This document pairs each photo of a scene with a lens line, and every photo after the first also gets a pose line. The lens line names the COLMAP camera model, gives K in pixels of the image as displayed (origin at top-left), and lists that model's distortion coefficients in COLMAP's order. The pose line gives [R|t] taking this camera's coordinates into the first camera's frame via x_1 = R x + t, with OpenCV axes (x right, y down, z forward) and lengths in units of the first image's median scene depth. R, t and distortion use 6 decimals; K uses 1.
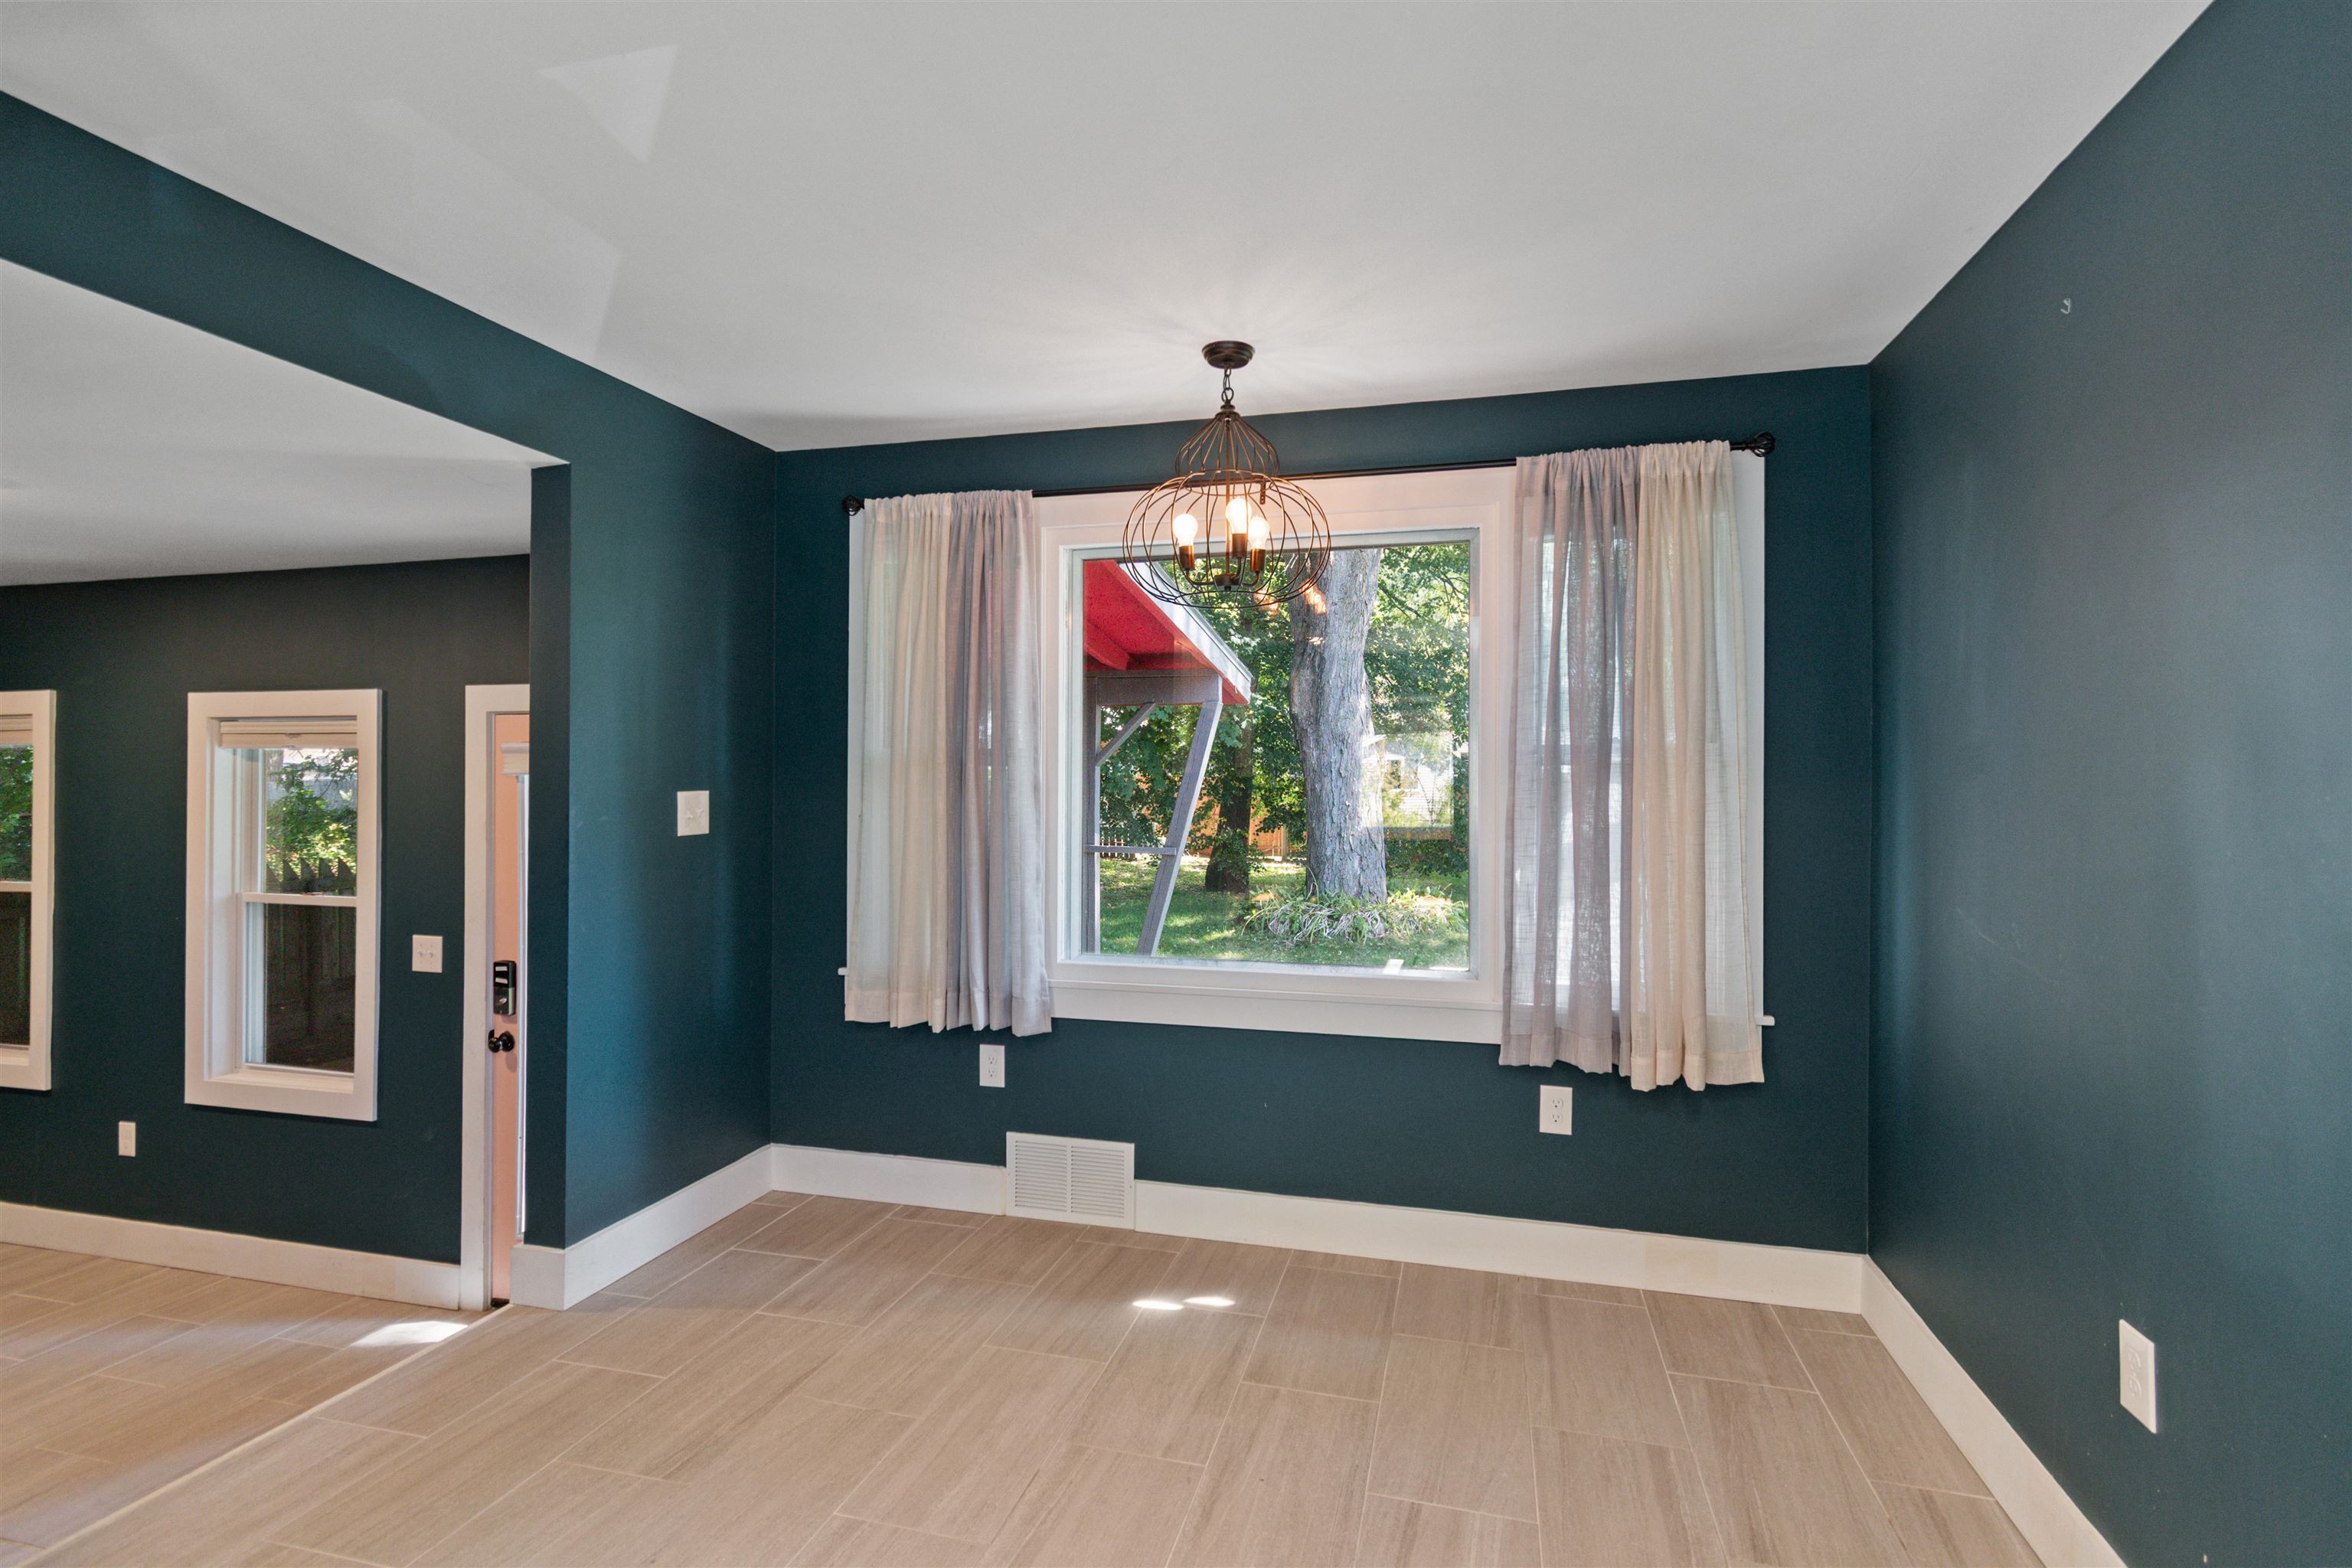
lens RADIAL K [[1067.6, 0, 1167.6], [0, 1067.6, 765.5], [0, 0, 1]] dist [0.001193, 0.000604]
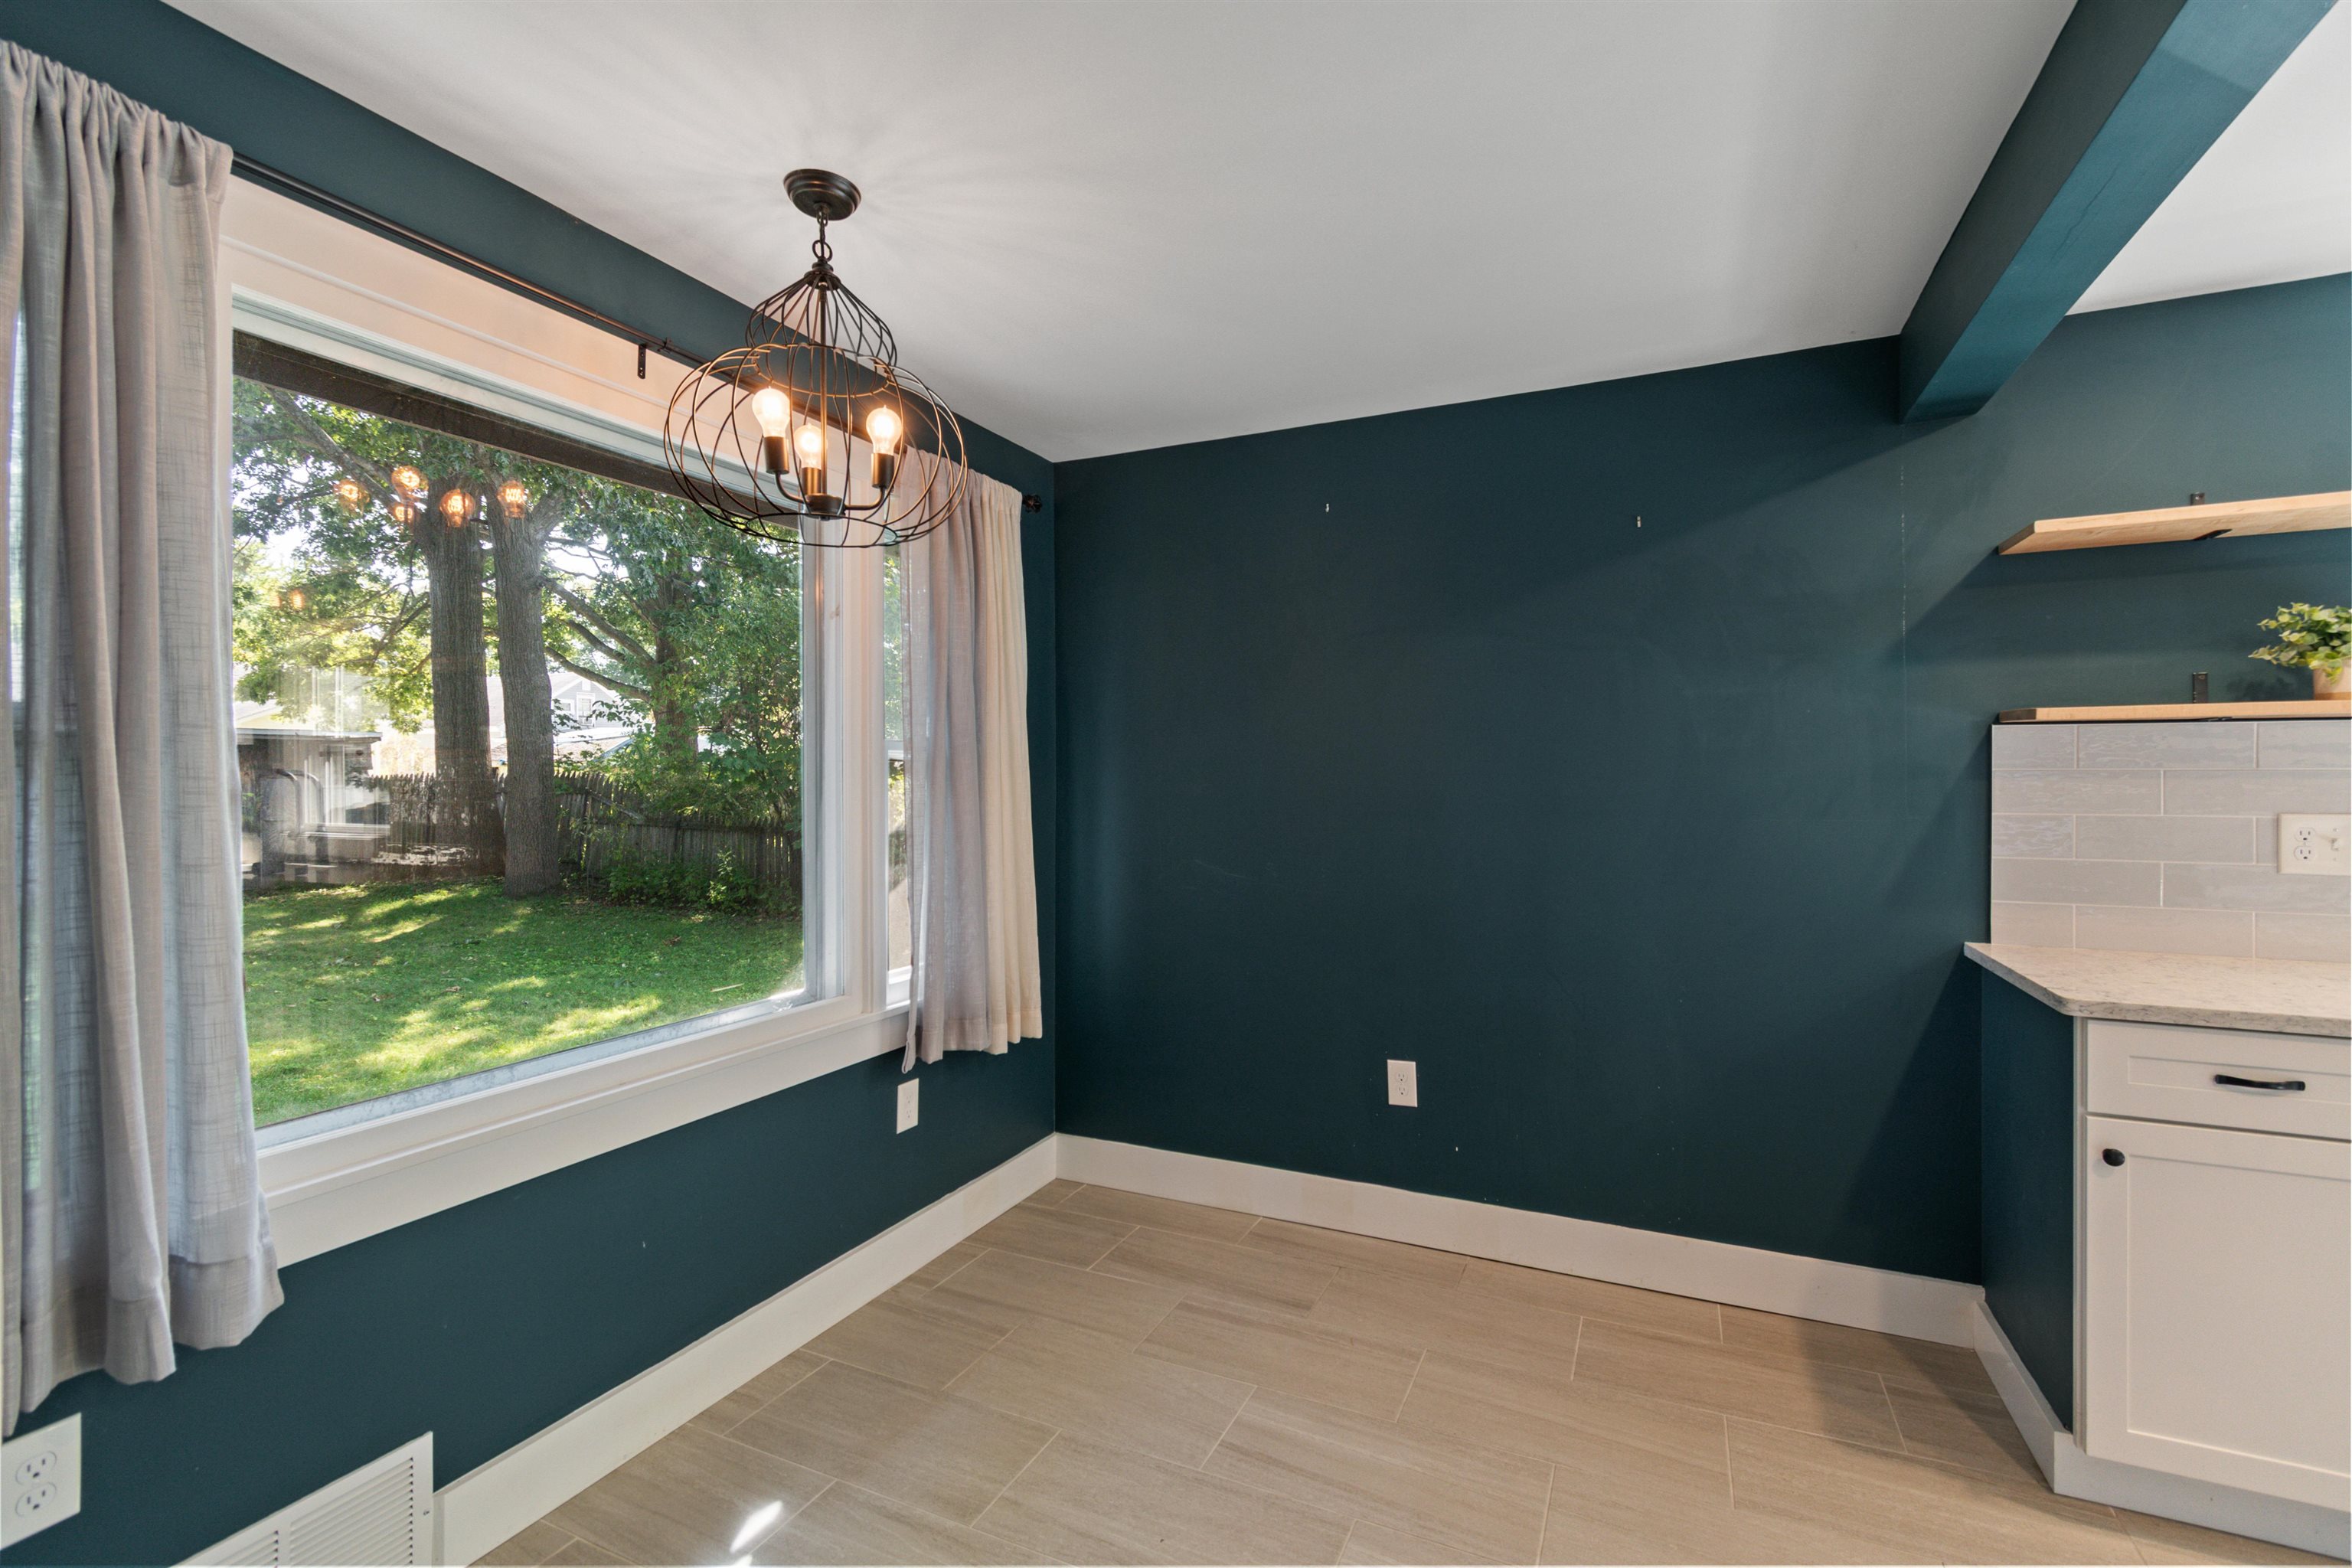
lens RADIAL K [[1067.6, 0, 1128.0], [0, 1067.6, 771.0], [0, 0, 1]] dist [0.001193, 0.000604]
pose [[0.189283, -0.001573, 0.981921, -0.601493], [-0.008451, 0.999959, 0.003231, 0.003886], [-0.981886, -0.008910, 0.189262, 0.633413]]
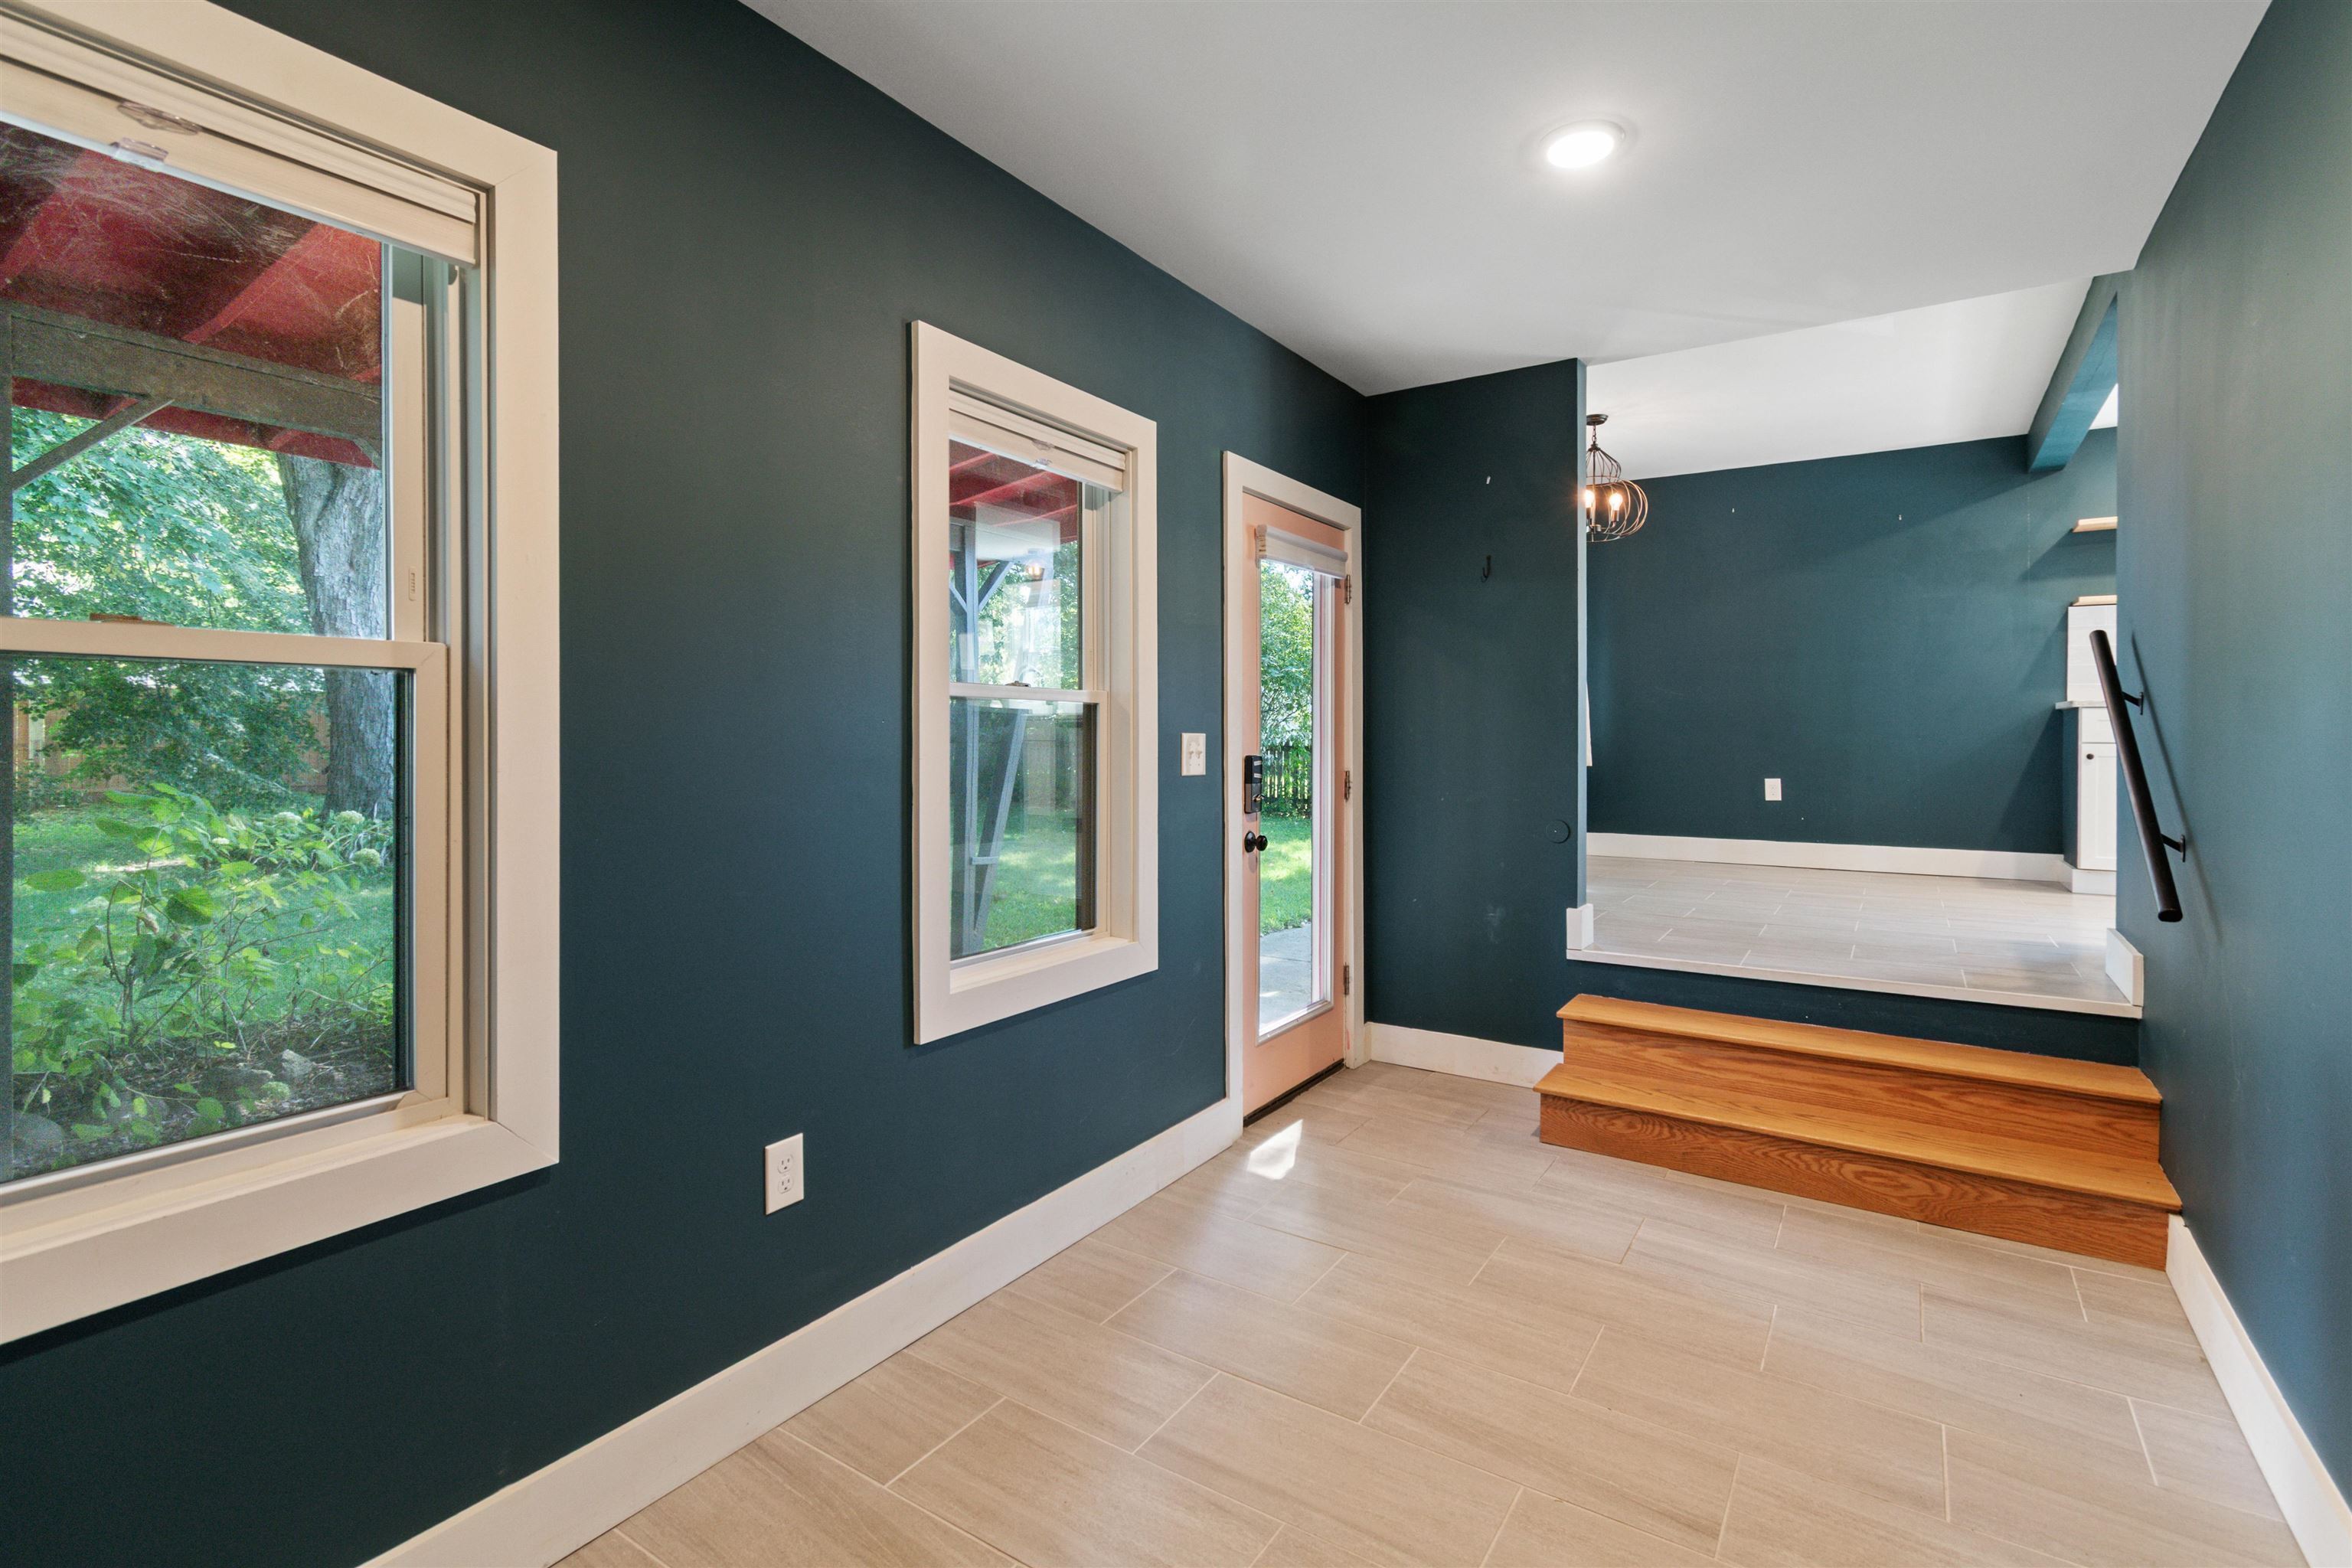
lens RADIAL K [[1067.6, 0, 1156.6], [0, 1067.6, 735.9], [0, 0, 1]] dist [0.001193, 0.000604]
pose [[0.343687, 0.002512, 0.939081, -2.052658], [-0.013003, 0.999913, 0.002084, 0.219687], [-0.938994, -0.012927, 0.343690, 1.011186]]
